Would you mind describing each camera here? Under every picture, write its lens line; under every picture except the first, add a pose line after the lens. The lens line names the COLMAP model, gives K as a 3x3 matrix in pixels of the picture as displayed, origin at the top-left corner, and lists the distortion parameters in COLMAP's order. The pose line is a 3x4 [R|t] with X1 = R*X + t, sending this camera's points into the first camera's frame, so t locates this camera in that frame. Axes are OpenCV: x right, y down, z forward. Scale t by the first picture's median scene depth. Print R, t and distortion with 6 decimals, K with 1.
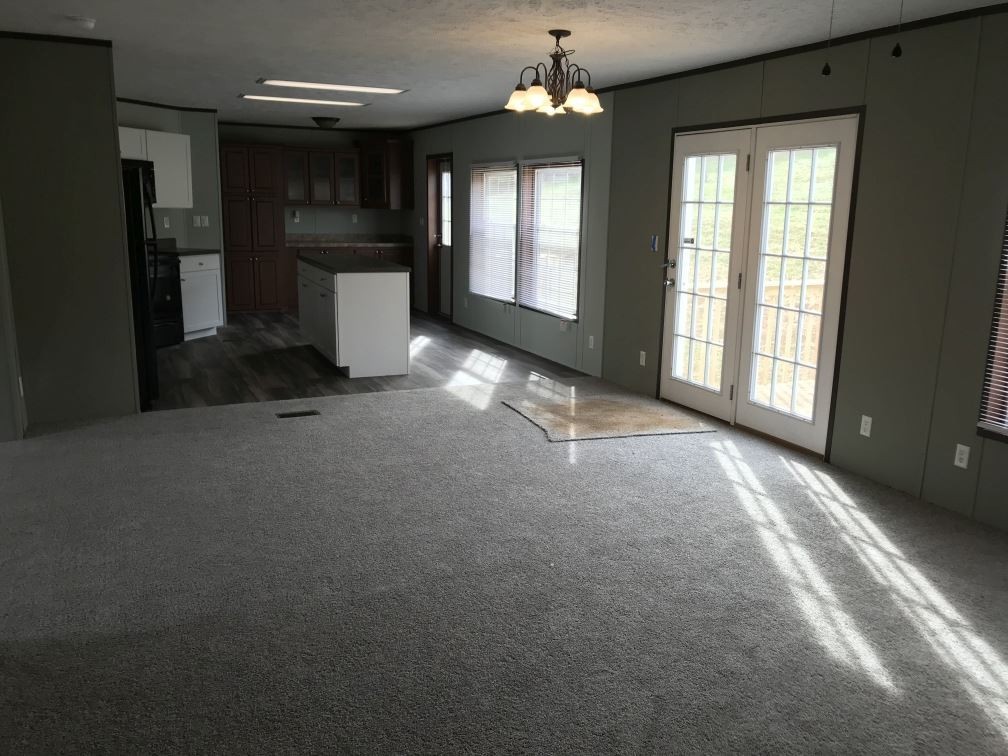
lens RADIAL K [[831.1, 0, 506.3], [0, 831.1, 377.0], [0, 0, 1]] dist [0.035514, -0.042864]
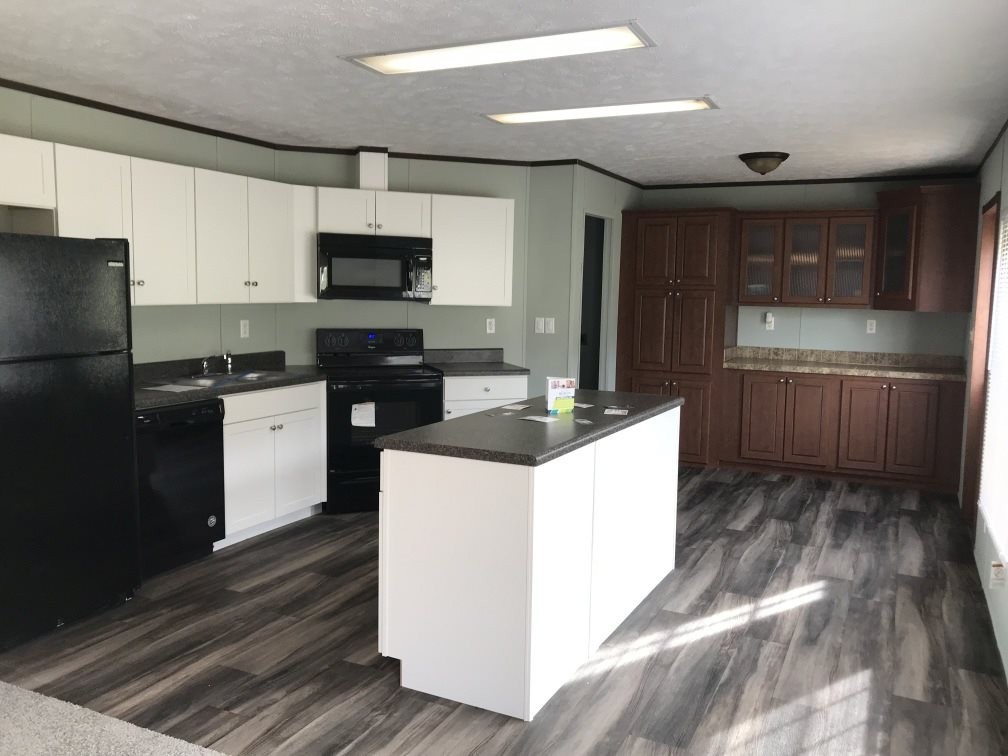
lens RADIAL K [[828.0, 0, 506.4], [0, 828.0, 381.3], [0, 0, 1]] dist [0.039753, -0.048651]
pose [[0.641321, 0.080518, -0.763037, 0.172872], [-0.163543, 0.985970, -0.033413, -0.153410], [0.749641, 0.146217, 0.645491, 0.737642]]
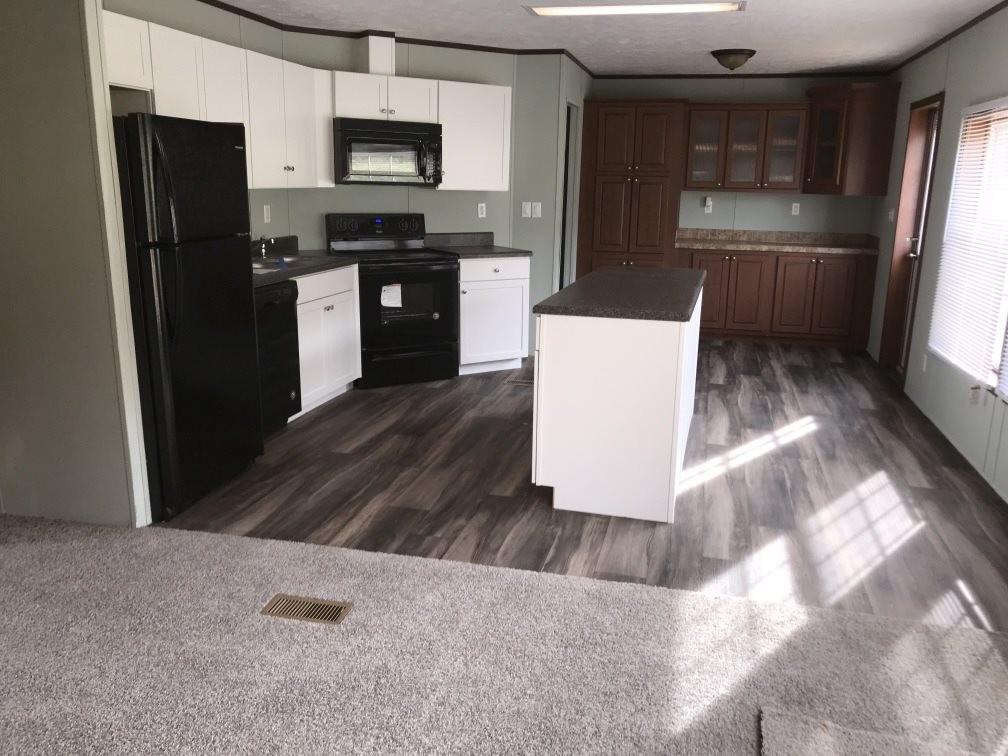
lens RADIAL K [[828.0, 0, 506.4], [0, 828.0, 381.3], [0, 0, 1]] dist [0.039753, -0.048651]
pose [[0.785747, 0.144313, -0.601477, 0.097836], [-0.131904, 0.989129, 0.065008, -0.110922], [0.604320, 0.028258, 0.796241, 0.557153]]
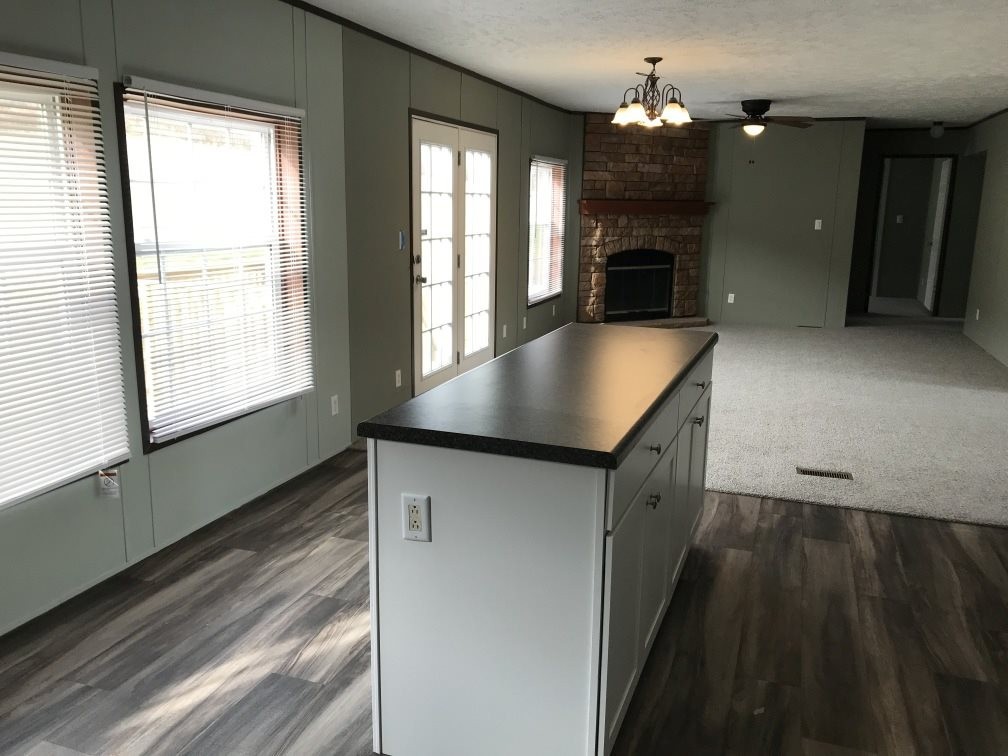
lens RADIAL K [[828.0, 0, 506.4], [0, 828.0, 381.3], [0, 0, 1]] dist [0.039753, -0.048651]
pose [[-0.722179, -0.177472, 0.668551, -0.451419], [0.114917, 0.922310, 0.368969, -0.300747], [-0.682093, 0.343289, -0.645679, 1.395377]]
